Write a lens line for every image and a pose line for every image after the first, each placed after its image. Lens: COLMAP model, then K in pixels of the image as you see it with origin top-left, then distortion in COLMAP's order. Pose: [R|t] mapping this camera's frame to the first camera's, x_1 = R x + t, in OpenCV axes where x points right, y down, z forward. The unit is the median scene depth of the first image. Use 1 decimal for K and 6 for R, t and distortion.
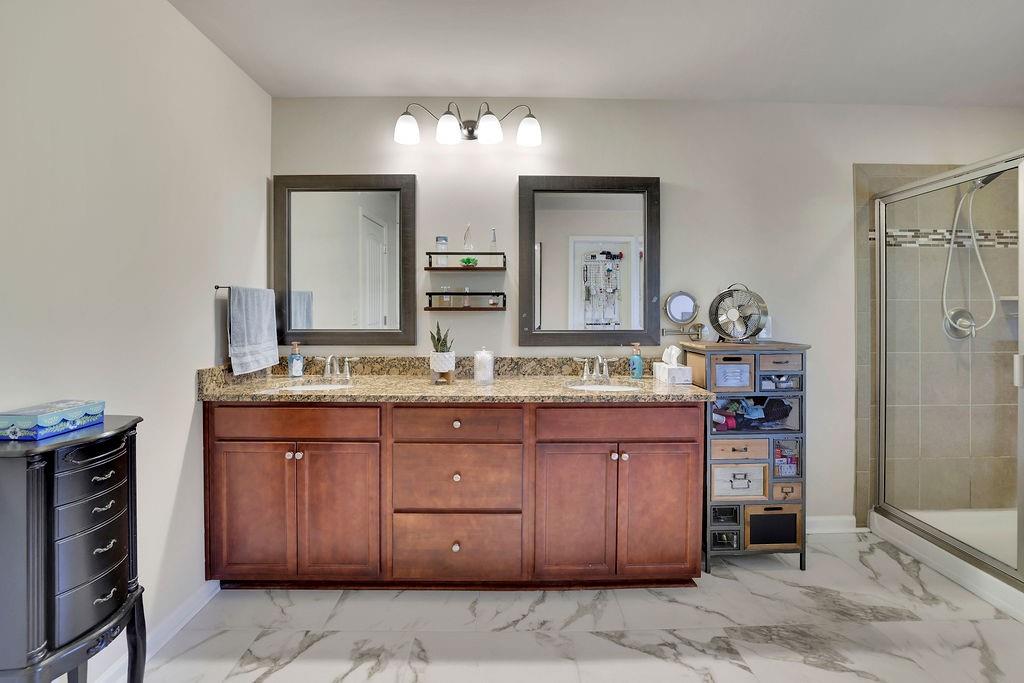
lens RADIAL K [[455.1, 0, 510.9], [0, 455.1, 304.5], [0, 0, 1]] dist [-0.050883, 0.019298]
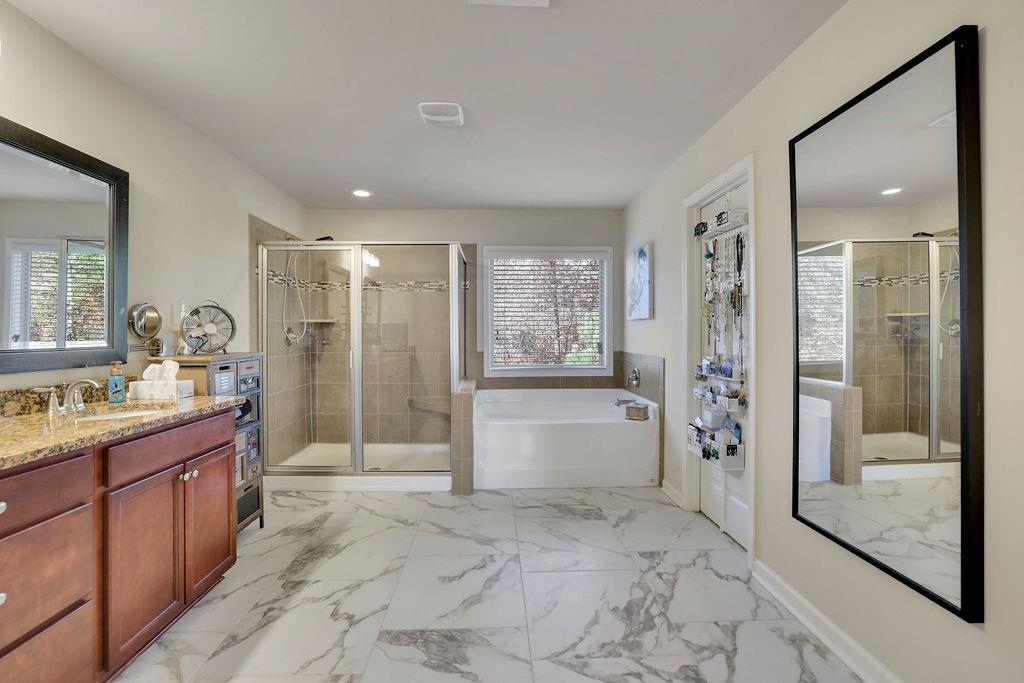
lens RADIAL K [[444.0, 0, 510.8], [0, 444.0, 330.5], [0, 0, 1]] dist [-0.047474, 0.018085]
pose [[-0.024489, 0.005691, 0.999684, -0.613107], [-0.013927, 0.999885, -0.006033, 0.024427], [-0.999603, -0.014071, -0.024406, 0.311046]]
